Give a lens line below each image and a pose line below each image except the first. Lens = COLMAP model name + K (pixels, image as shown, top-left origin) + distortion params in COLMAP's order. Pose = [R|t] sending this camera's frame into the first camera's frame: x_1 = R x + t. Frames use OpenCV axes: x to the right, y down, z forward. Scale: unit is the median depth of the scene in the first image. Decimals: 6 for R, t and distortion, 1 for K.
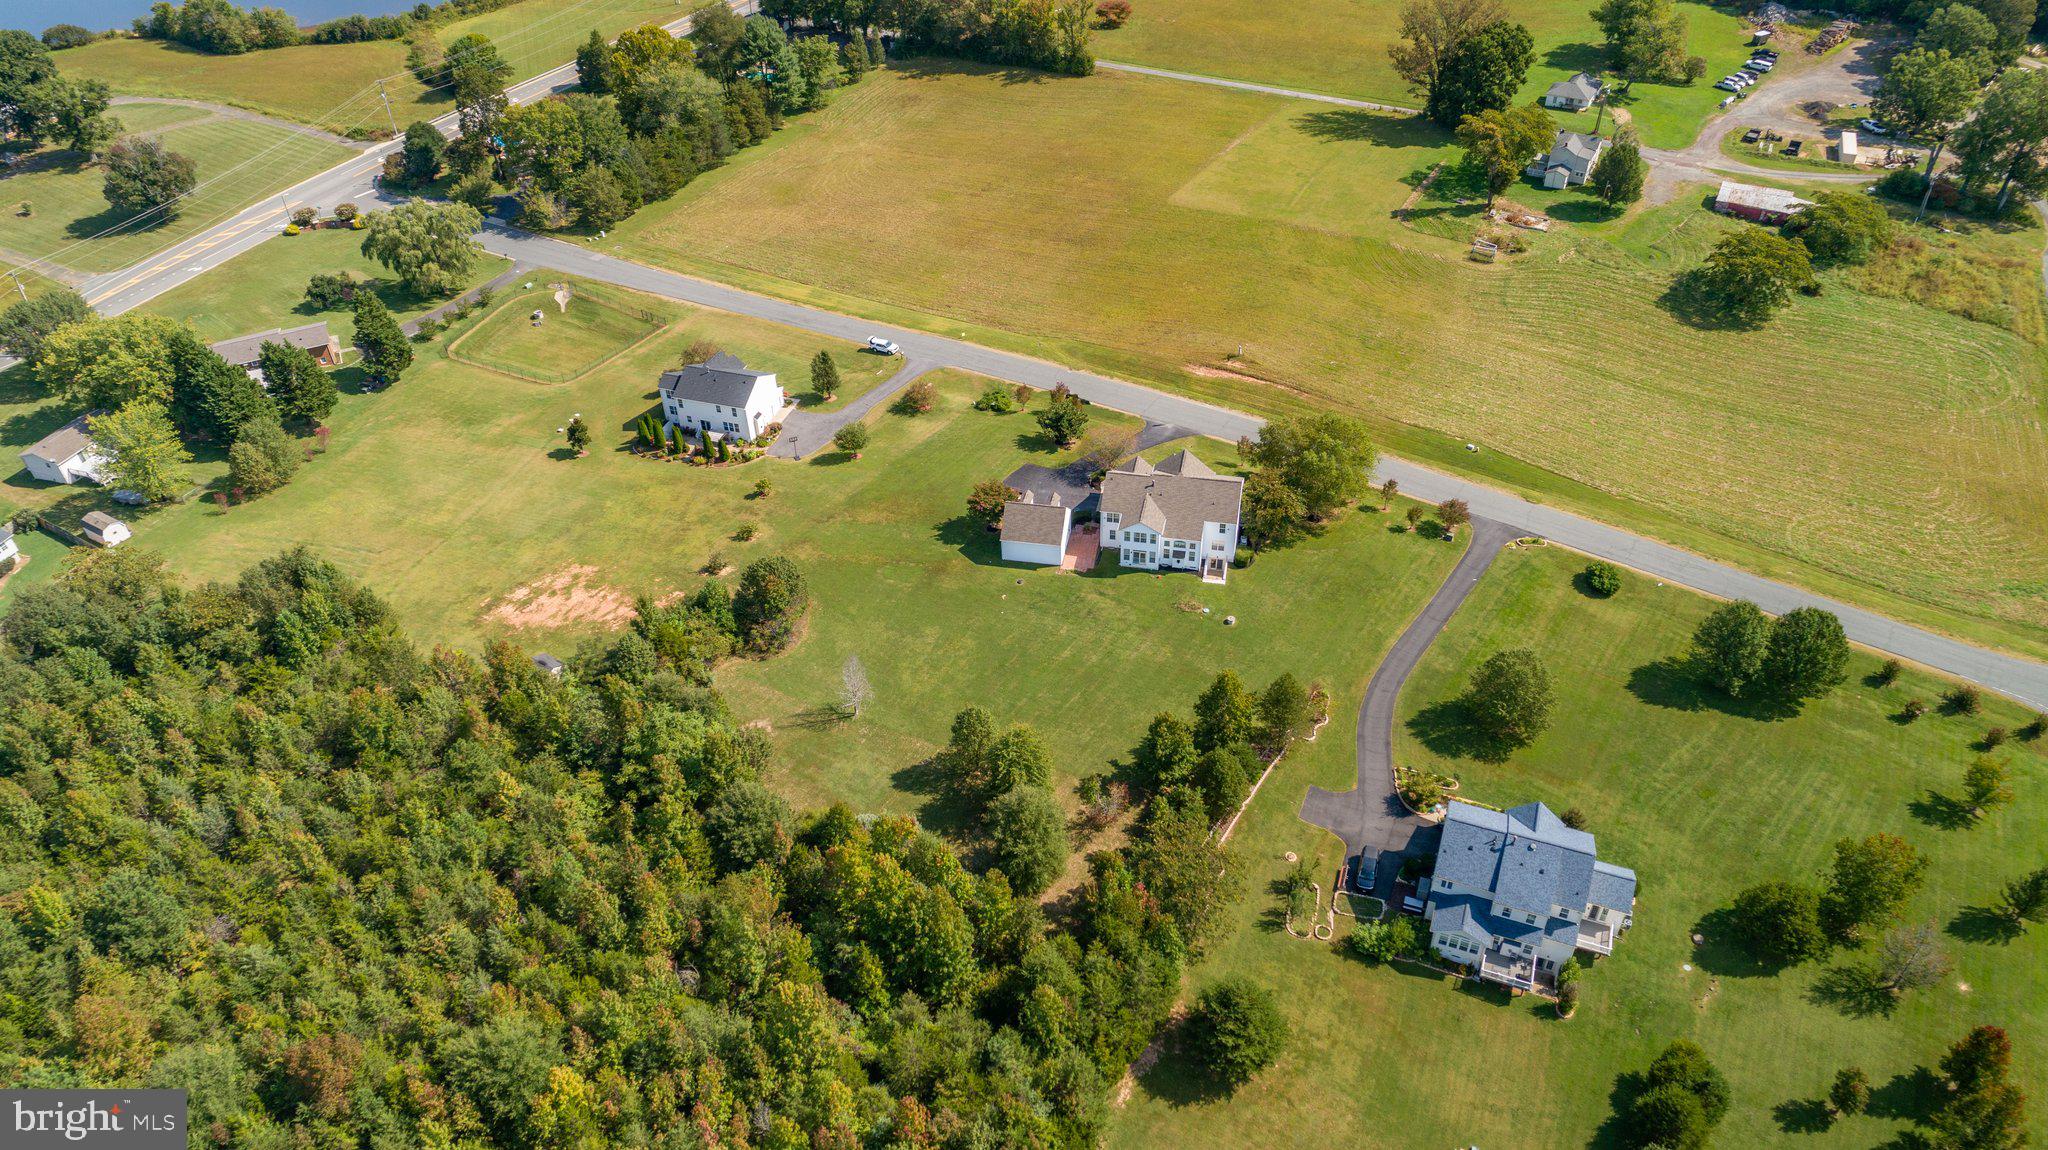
lens RADIAL K [[1378.8, 0, 1022.0], [0, 1378.8, 580.6], [0, 0, 1]] dist [-0.012745, 0.010727]
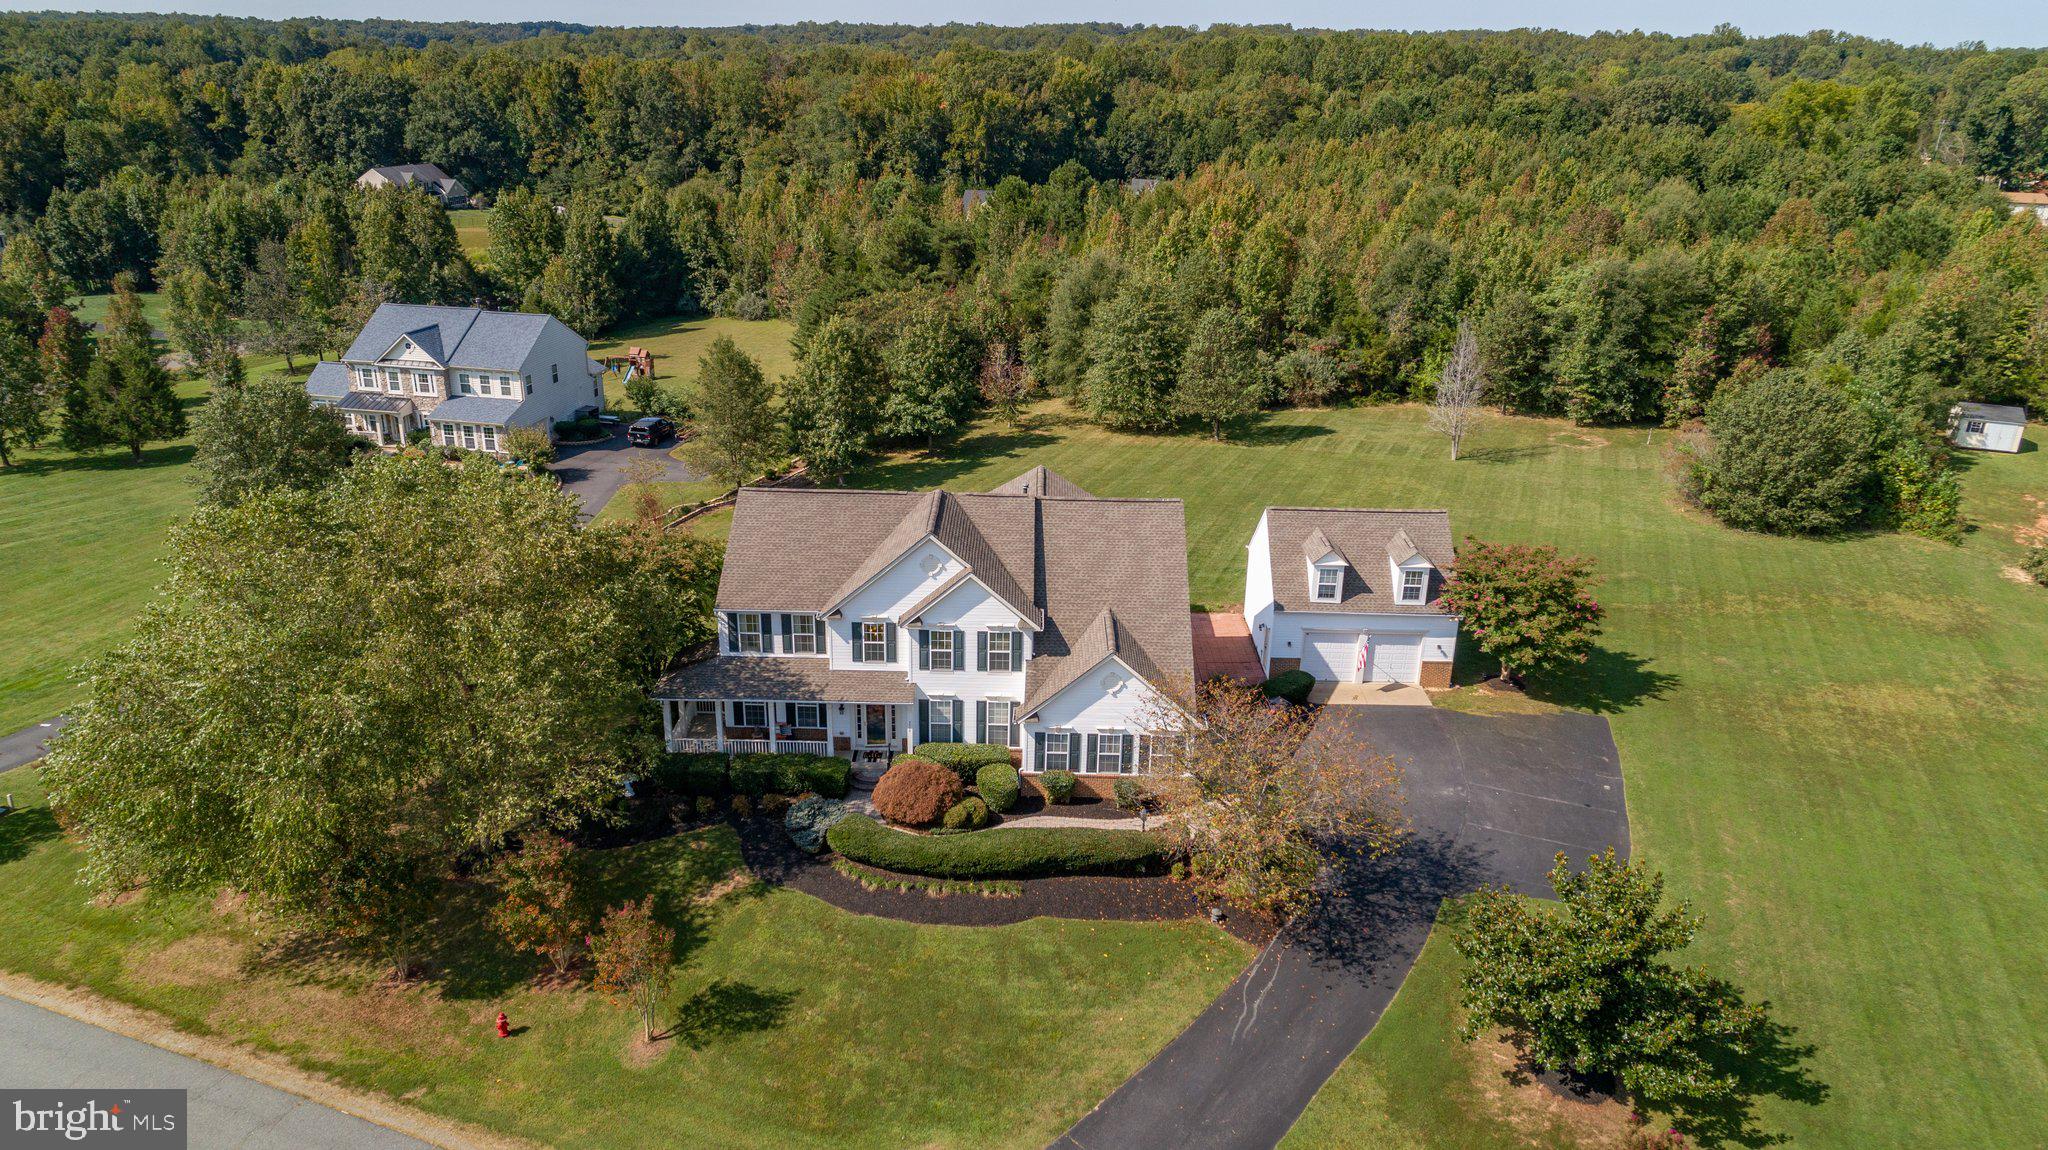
lens RADIAL K [[1378.8, 0, 1022.0], [0, 1378.8, 580.6], [0, 0, 1]] dist [-0.012745, 0.010727]
pose [[-0.982398, 0.076005, -0.170641, 0.127841], [-0.112493, 0.488569, 0.865243, -0.281749], [0.149133, 0.869209, -0.471419, 0.986154]]
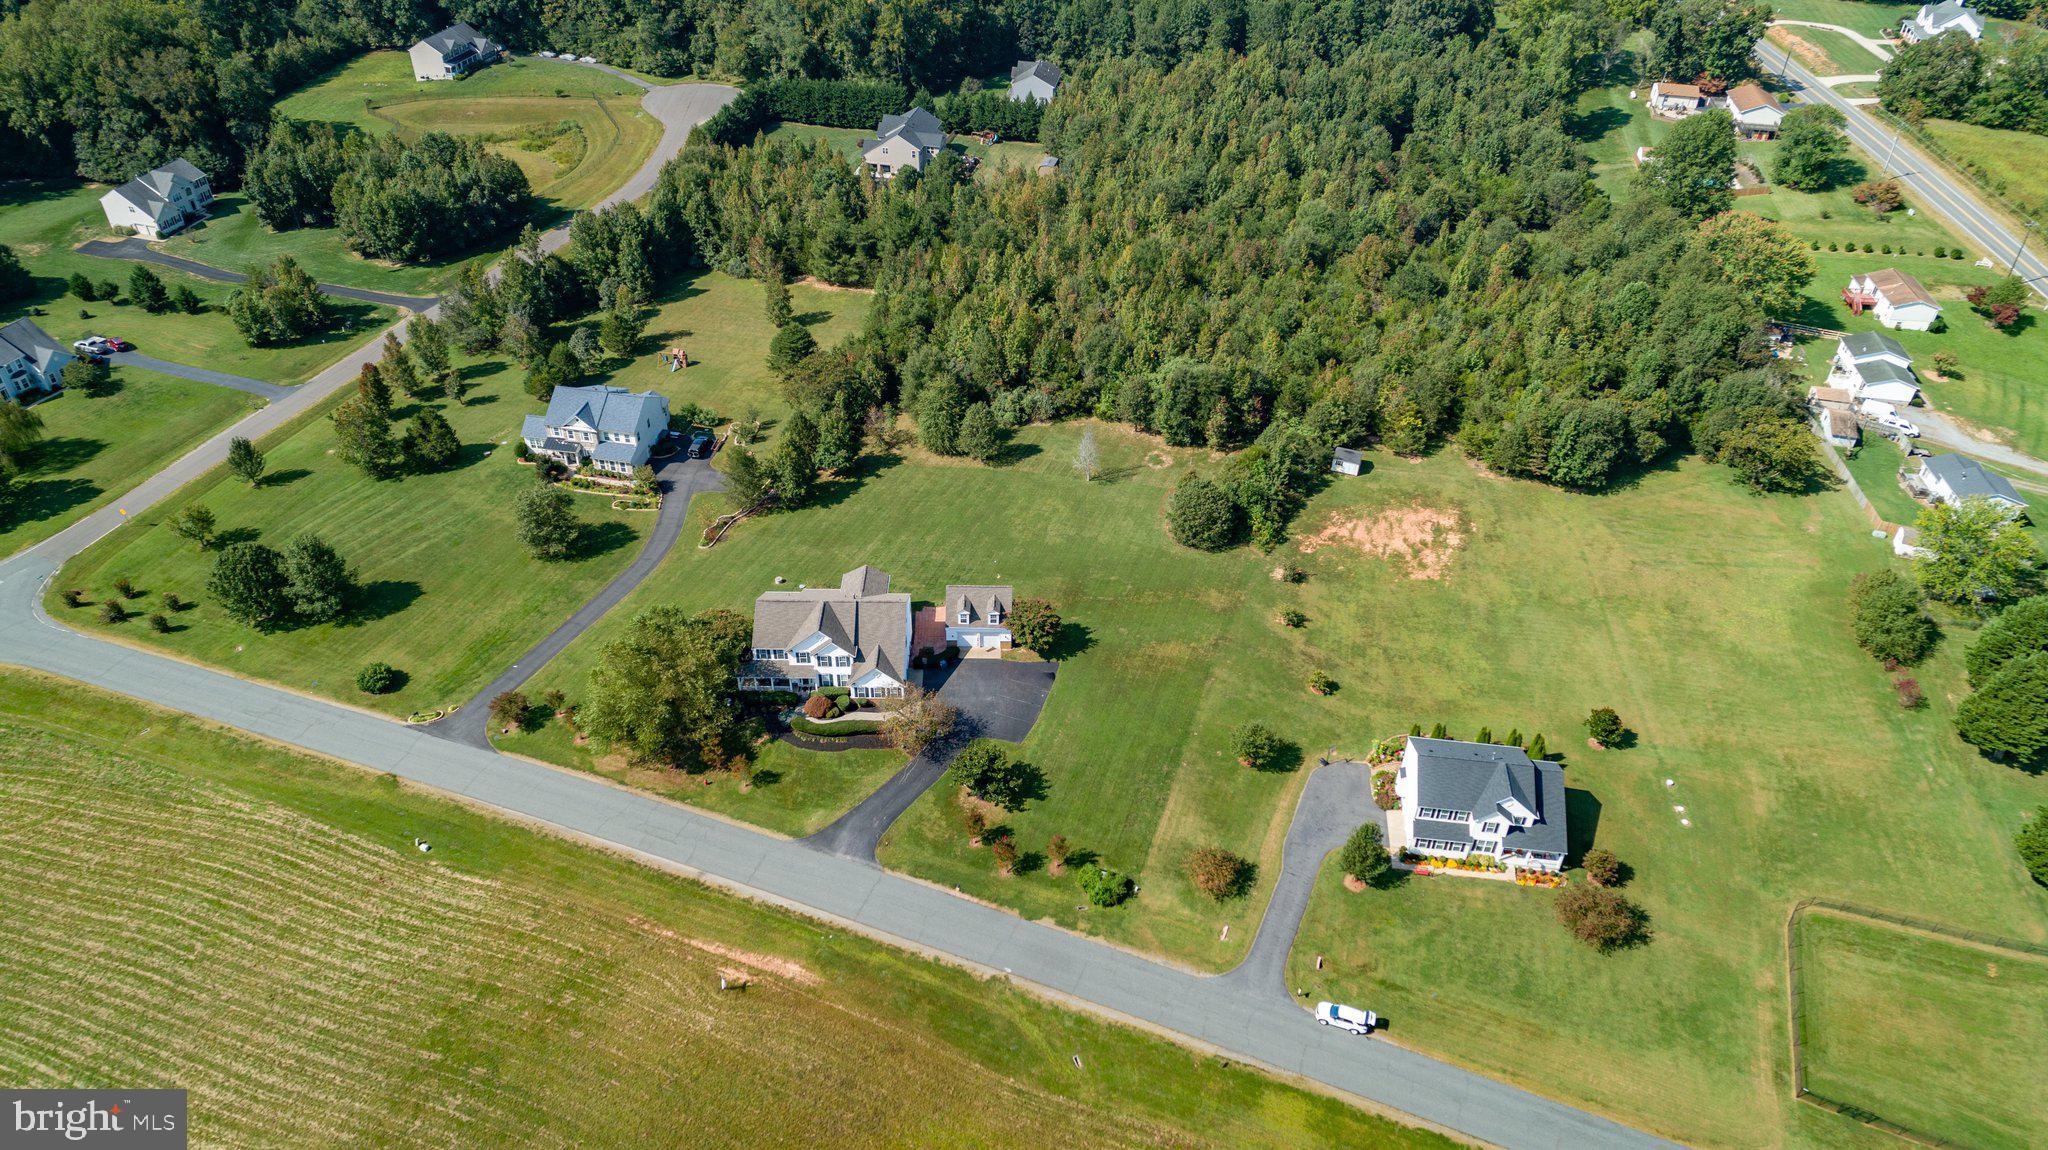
lens RADIAL K [[1378.8, 0, 1022.0], [0, 1378.8, 580.6], [0, 0, 1]] dist [-0.012745, 0.010727]
pose [[-0.980802, 0.131063, -0.144395, 0.098775], [-0.114039, 0.215157, 0.969898, -0.822469], [0.158185, 0.967745, -0.196081, 1.004478]]
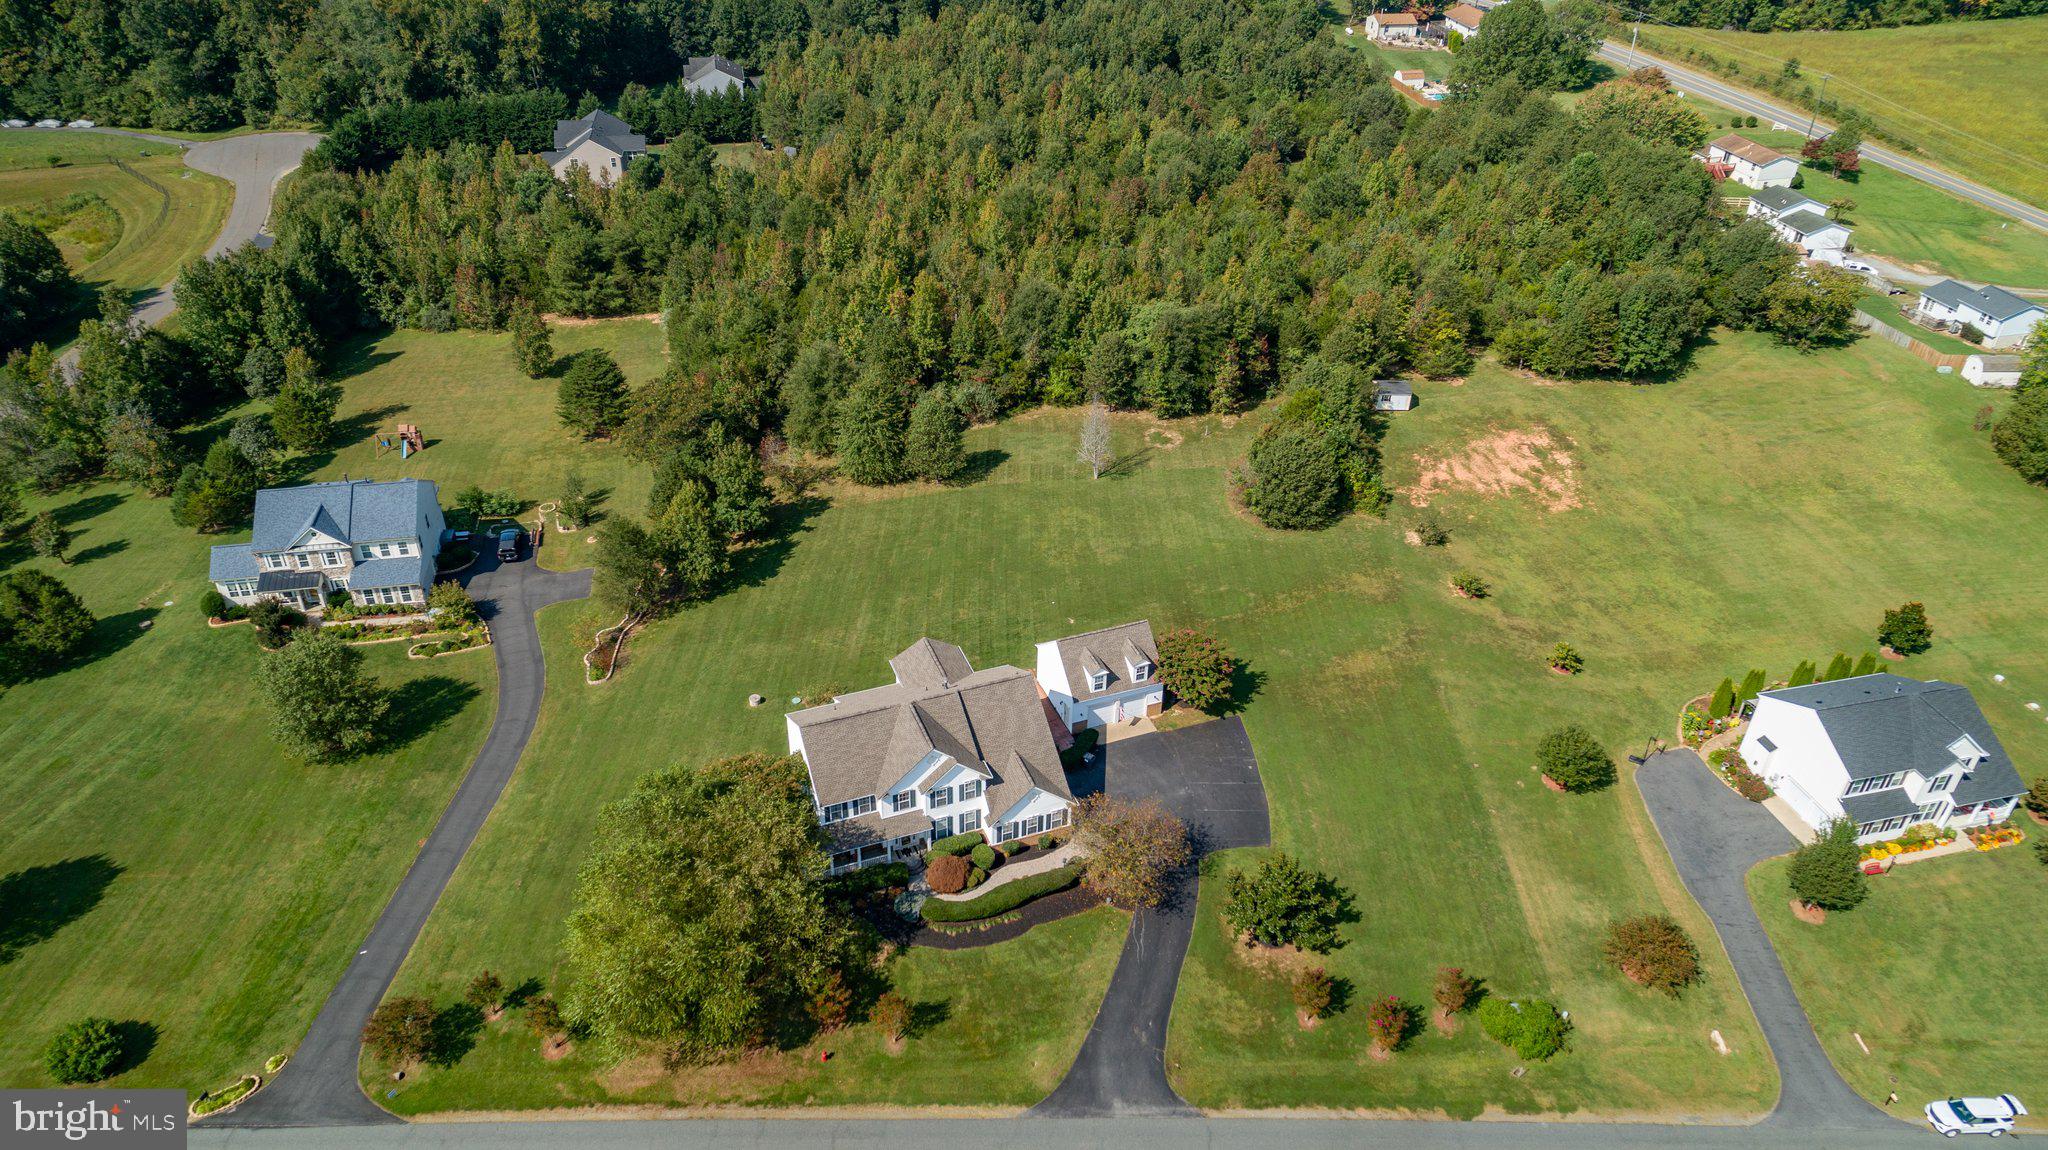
lens RADIAL K [[1376.4, 0, 1021.6], [0, 1376.4, 582.8], [0, 0, 1]] dist [-0.010738, 0.007199]
pose [[-0.842346, 0.313930, -0.438064, 0.256795], [-0.338057, 0.325258, 0.883134, -0.502722], [0.419726, 0.891995, -0.167853, 0.906148]]
